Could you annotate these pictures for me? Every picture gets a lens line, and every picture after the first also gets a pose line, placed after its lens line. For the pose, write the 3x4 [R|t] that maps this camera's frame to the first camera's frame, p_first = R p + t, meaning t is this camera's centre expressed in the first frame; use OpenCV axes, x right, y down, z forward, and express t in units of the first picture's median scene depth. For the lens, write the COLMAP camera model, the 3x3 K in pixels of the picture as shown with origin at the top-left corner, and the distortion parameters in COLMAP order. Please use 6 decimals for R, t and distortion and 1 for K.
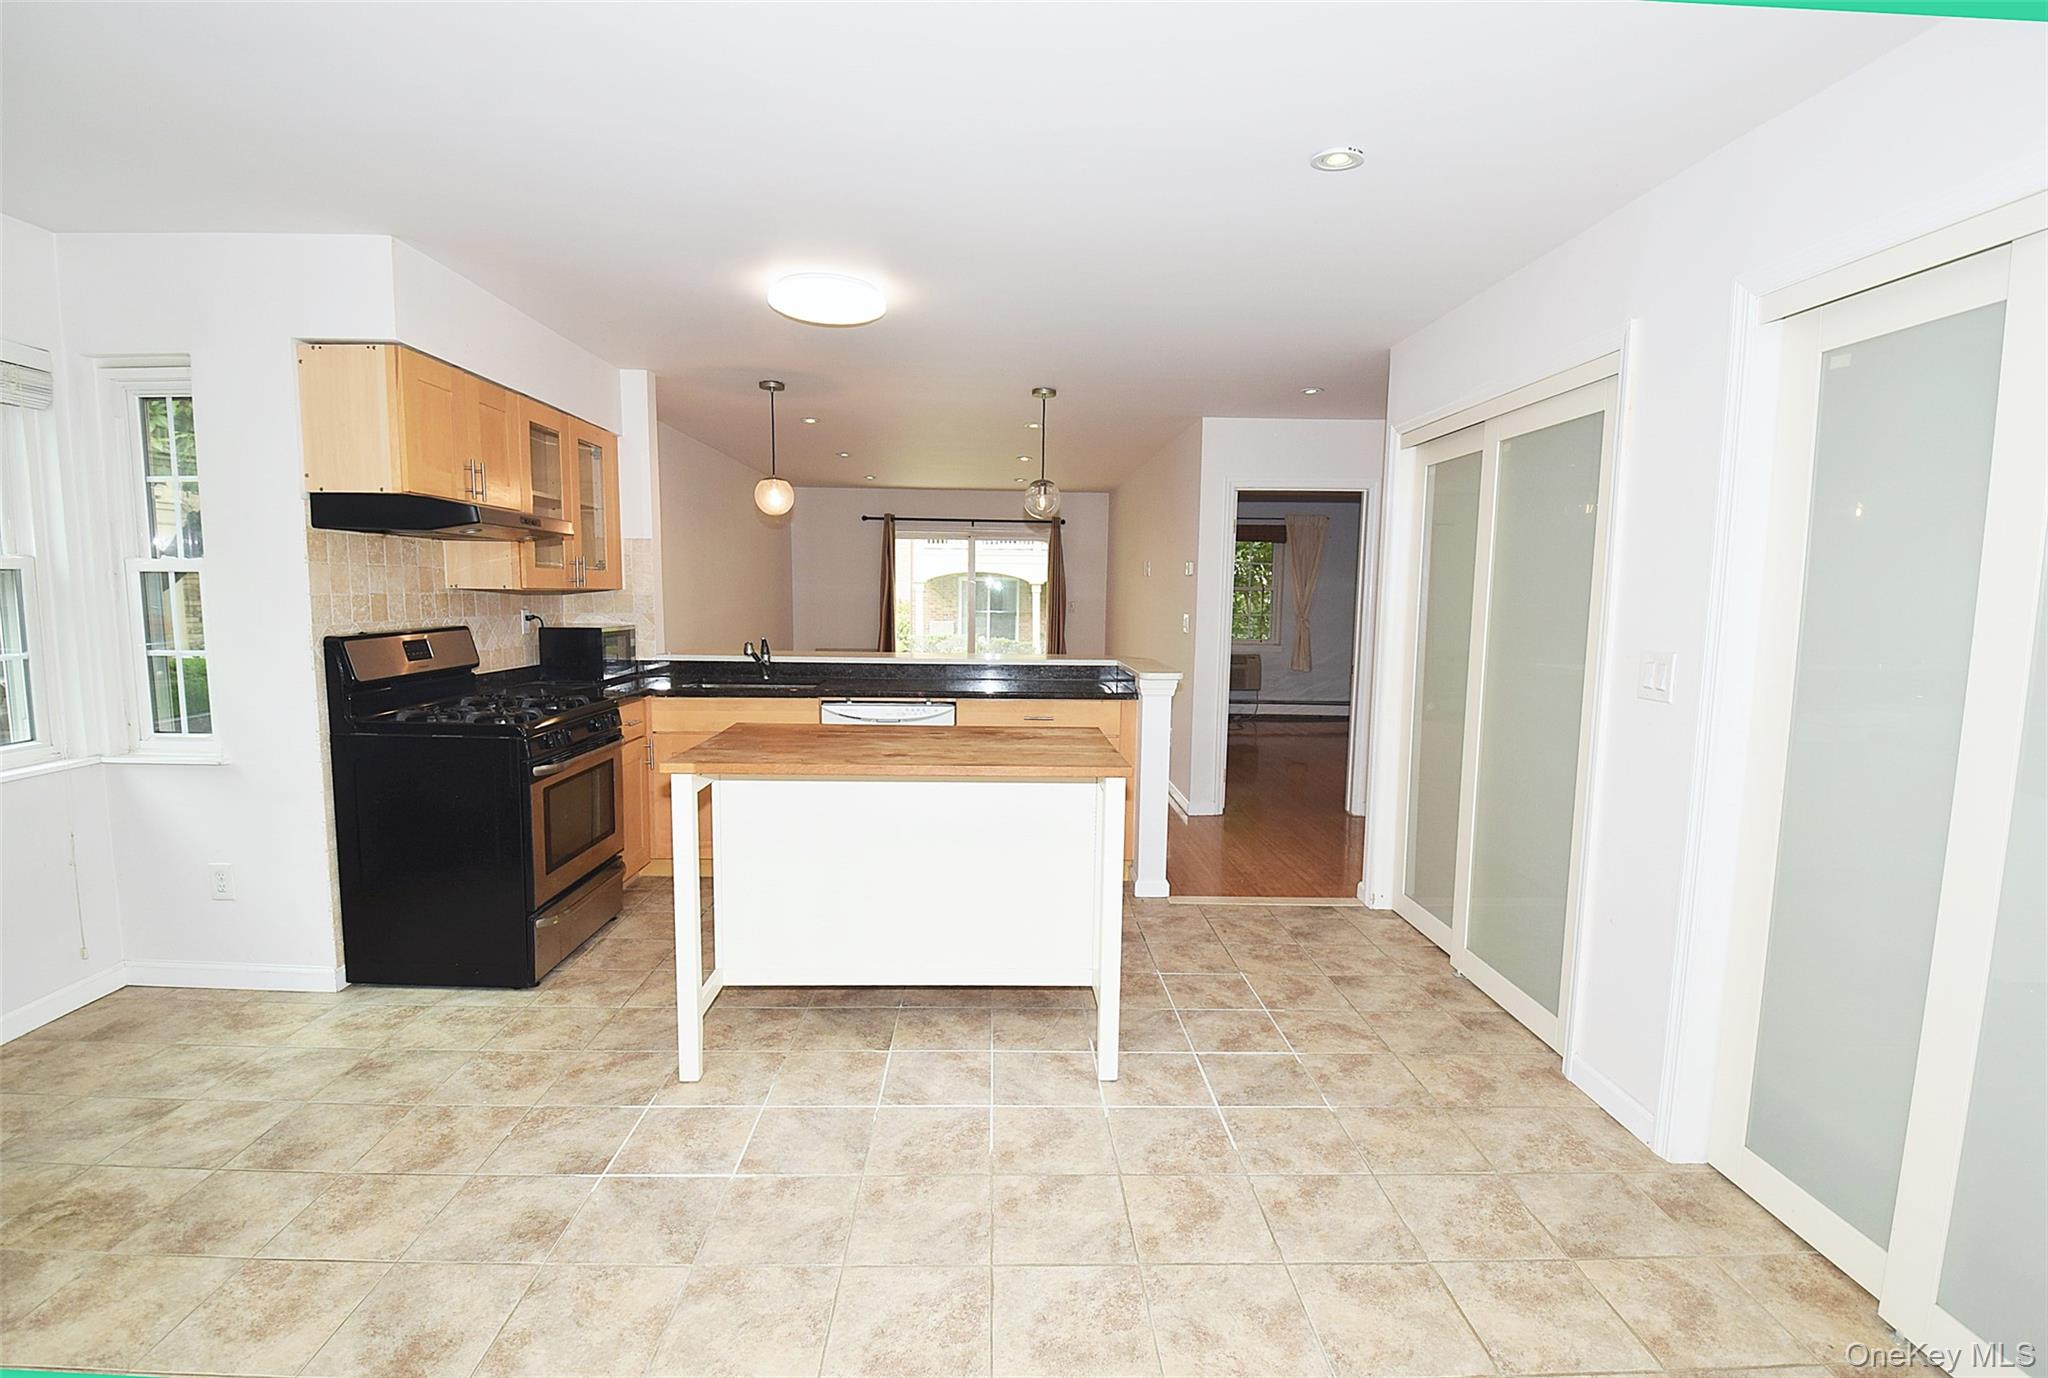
lens RADIAL K [[977.7, 0, 1024.0], [0, 977.7, 689.0], [0, 0, 1]] dist [0.024999, -0.029929]
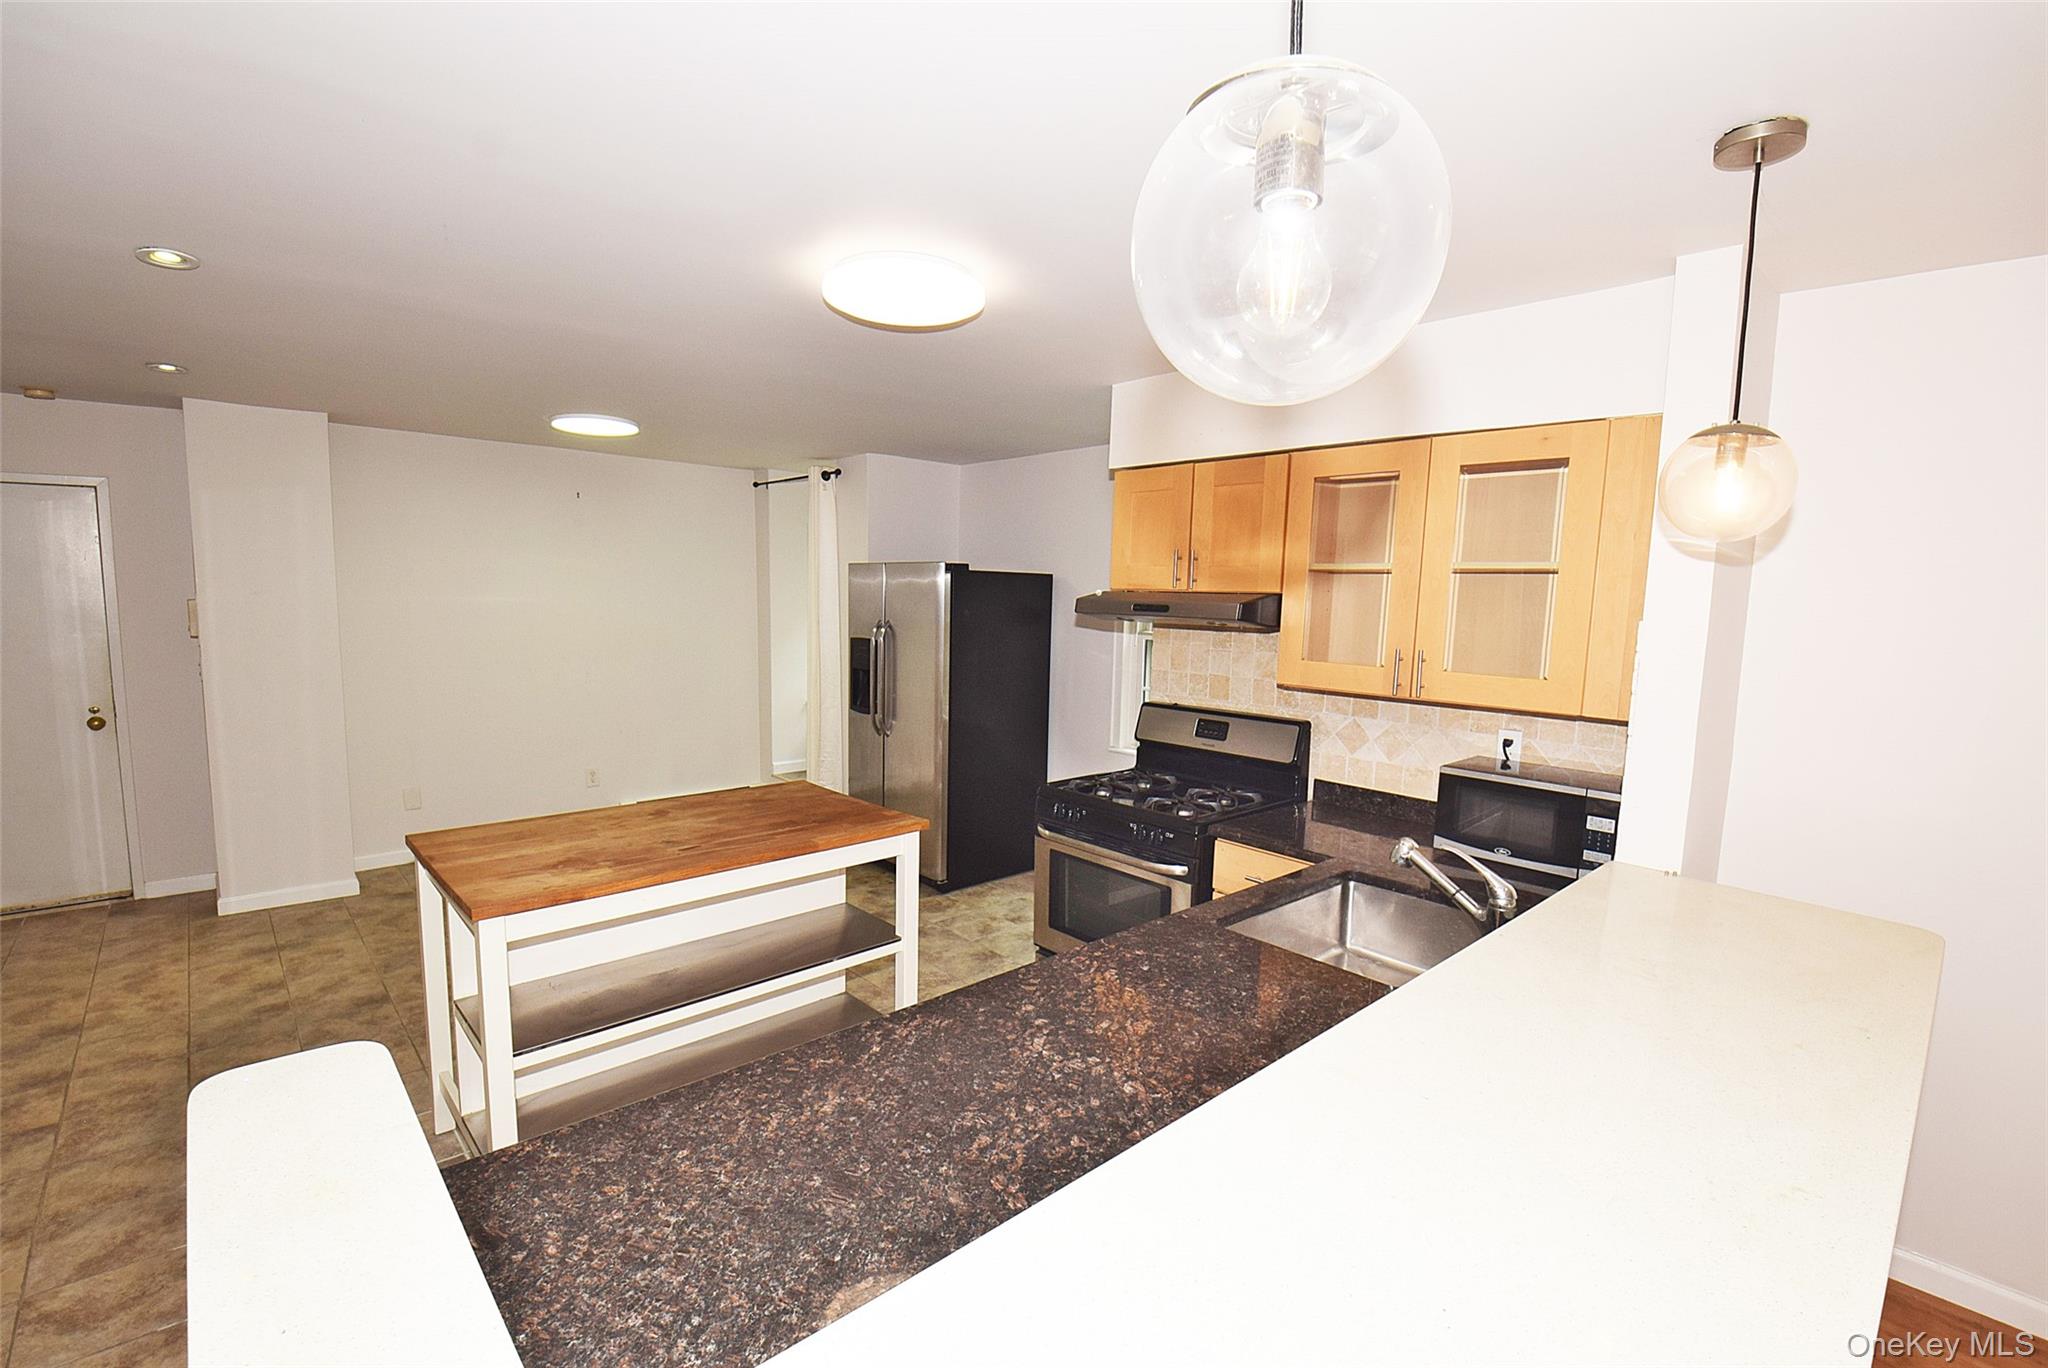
lens RADIAL K [[911.9, 0, 1025.0], [0, 911.9, 699.6], [0, 0, 1]] dist [0.015507, -0.026660]
pose [[-0.755651, 0.044896, -0.653434, 0.214580], [-0.101484, 0.977574, 0.184527, -0.273413], [0.647064, 0.205751, -0.734149, 1.860790]]
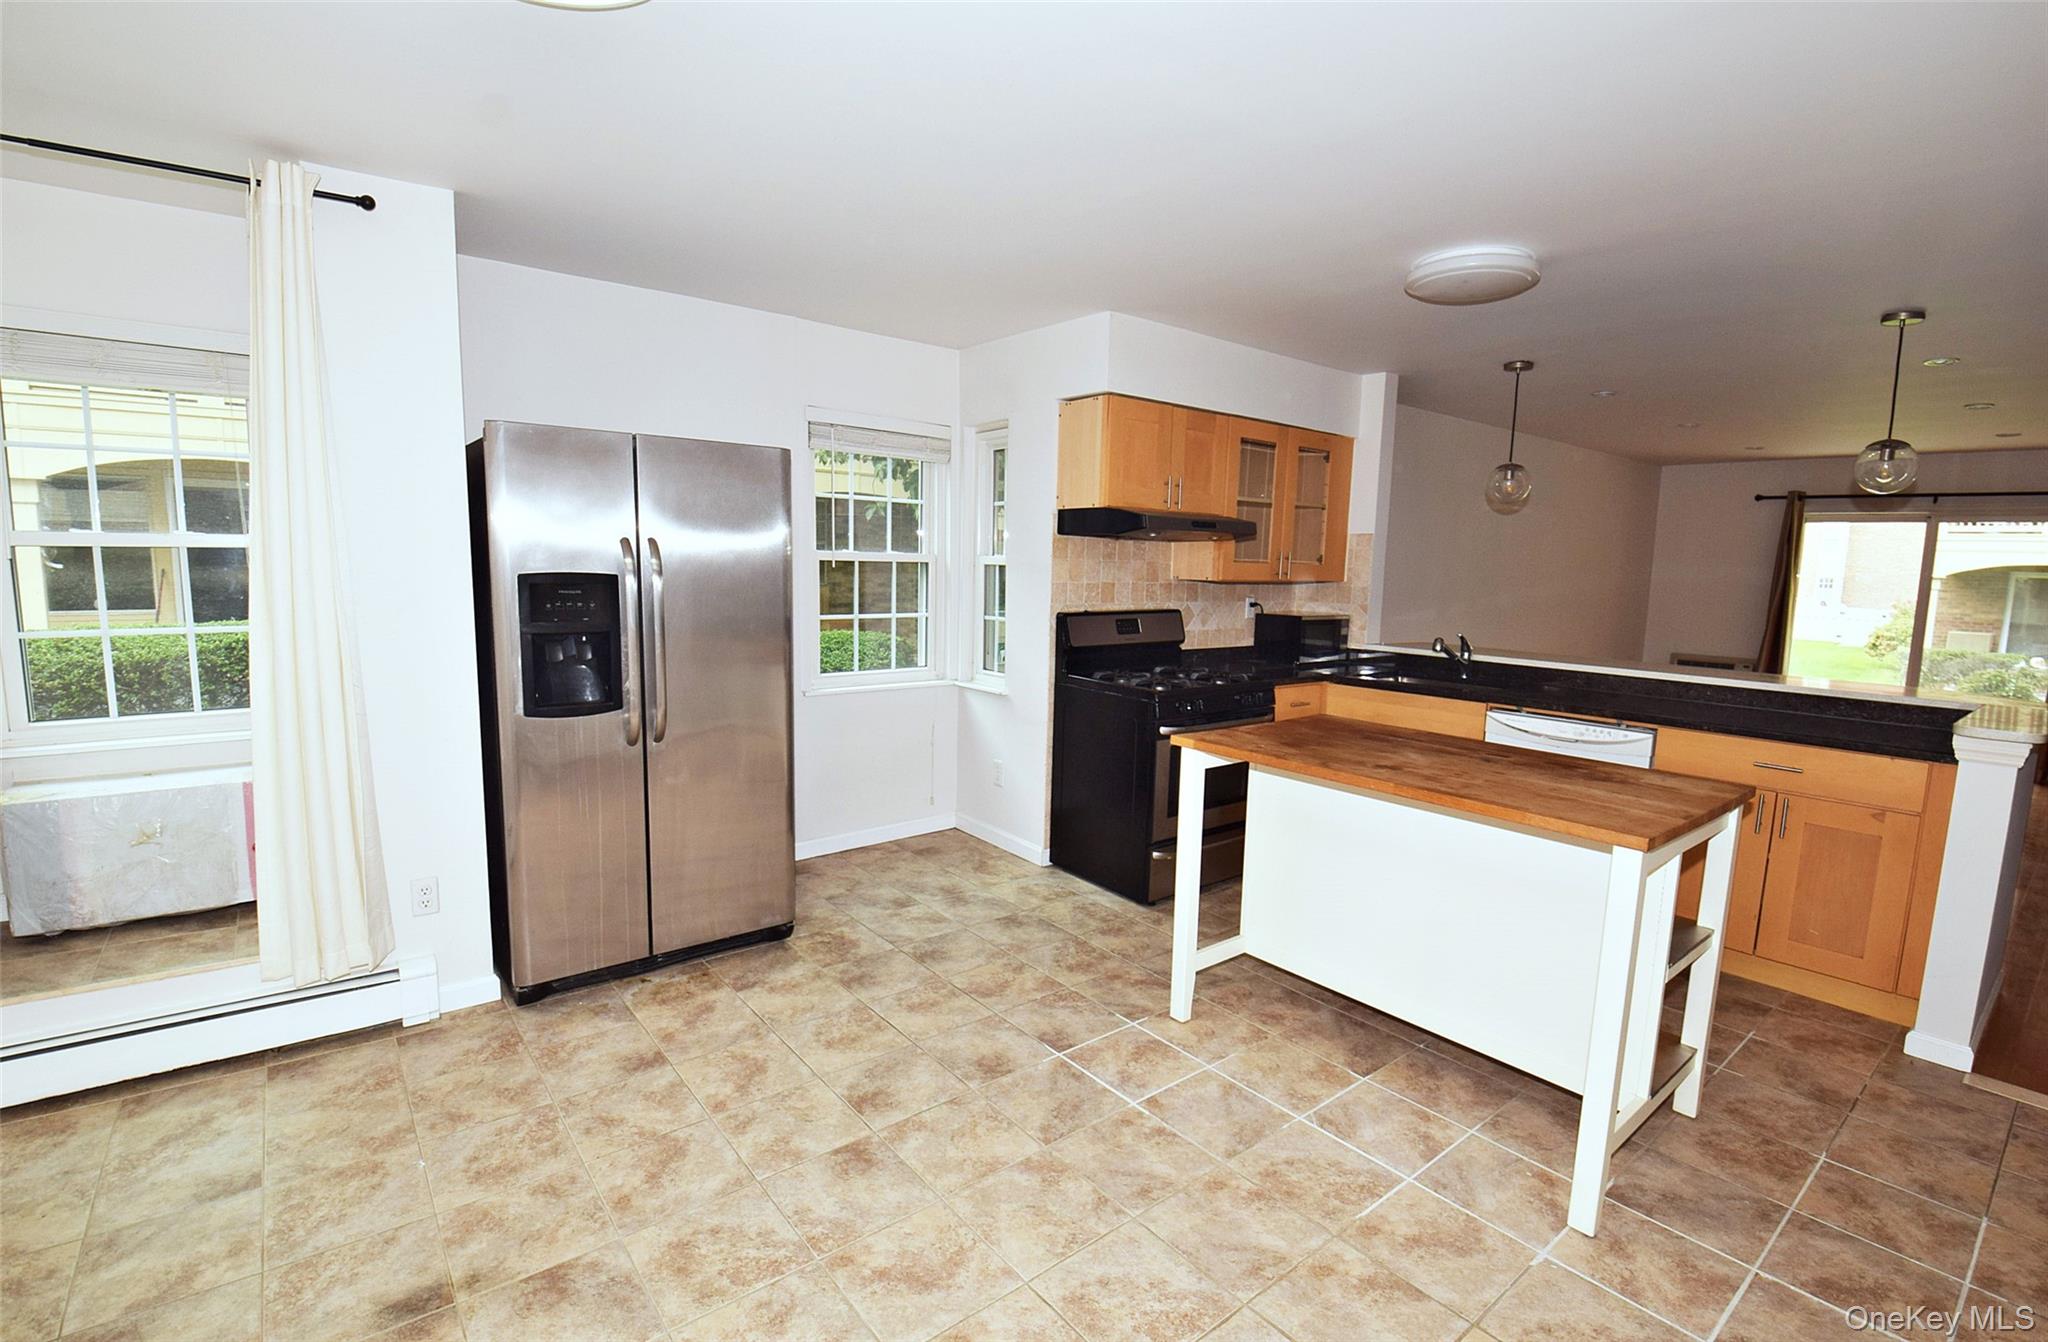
lens RADIAL K [[937.6, 0, 1024.0], [0, 937.6, 671.0], [0, 0, 1]] dist [0.024786, -0.030078]
pose [[0.605072, 0.097750, -0.790148, 0.331671], [-0.098896, 0.993976, 0.047234, -0.029831], [0.790005, 0.049563, 0.611094, 0.162018]]
